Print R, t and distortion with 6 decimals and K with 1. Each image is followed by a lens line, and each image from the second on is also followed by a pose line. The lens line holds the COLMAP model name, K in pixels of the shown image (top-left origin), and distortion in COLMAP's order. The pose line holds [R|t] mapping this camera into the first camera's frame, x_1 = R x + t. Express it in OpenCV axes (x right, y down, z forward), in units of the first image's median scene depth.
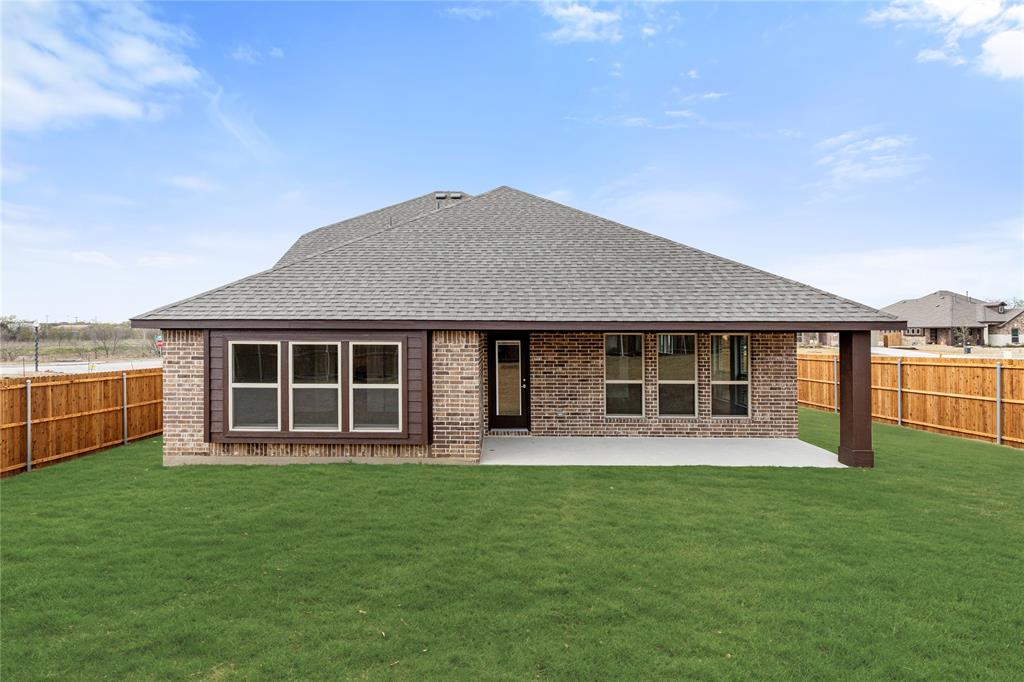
lens RADIAL K [[436.1, 0, 481.7], [0, 436.1, 343.3], [0, 0, 1]] dist [-0.008053, 0.001231]
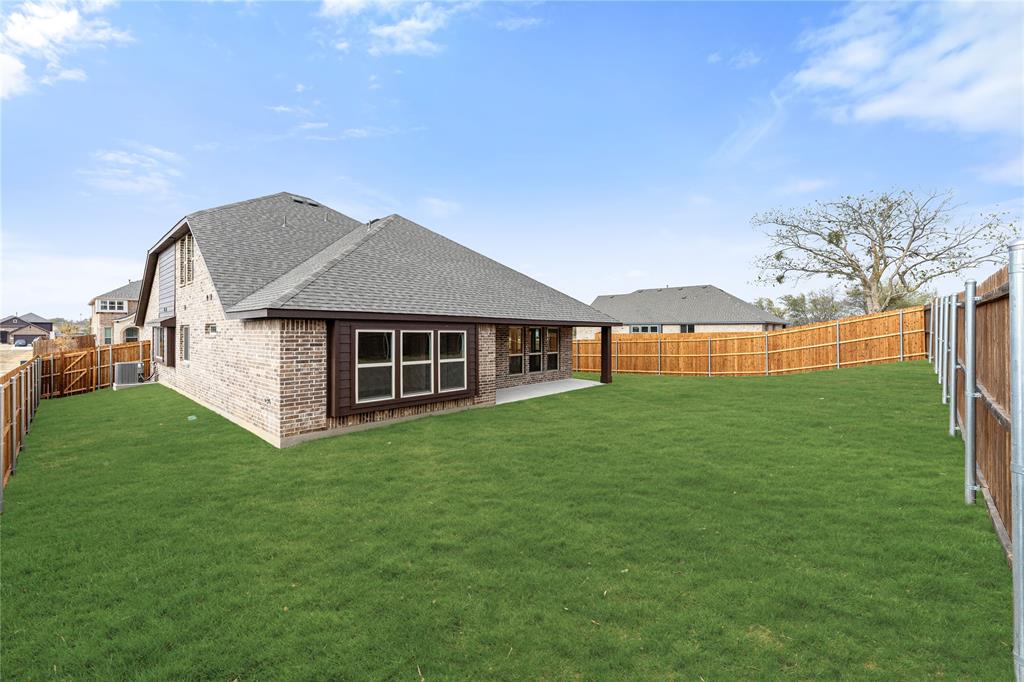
lens RADIAL K [[414.2, 0, 513.9], [0, 414.2, 335.6], [0, 0, 1]] dist [-0.001609, -0.000496]
pose [[0.663219, -0.006778, 0.748395, -1.112841], [-0.001143, 0.999949, 0.010069, -0.000664], [-0.748425, -0.007534, 0.663177, -0.088822]]
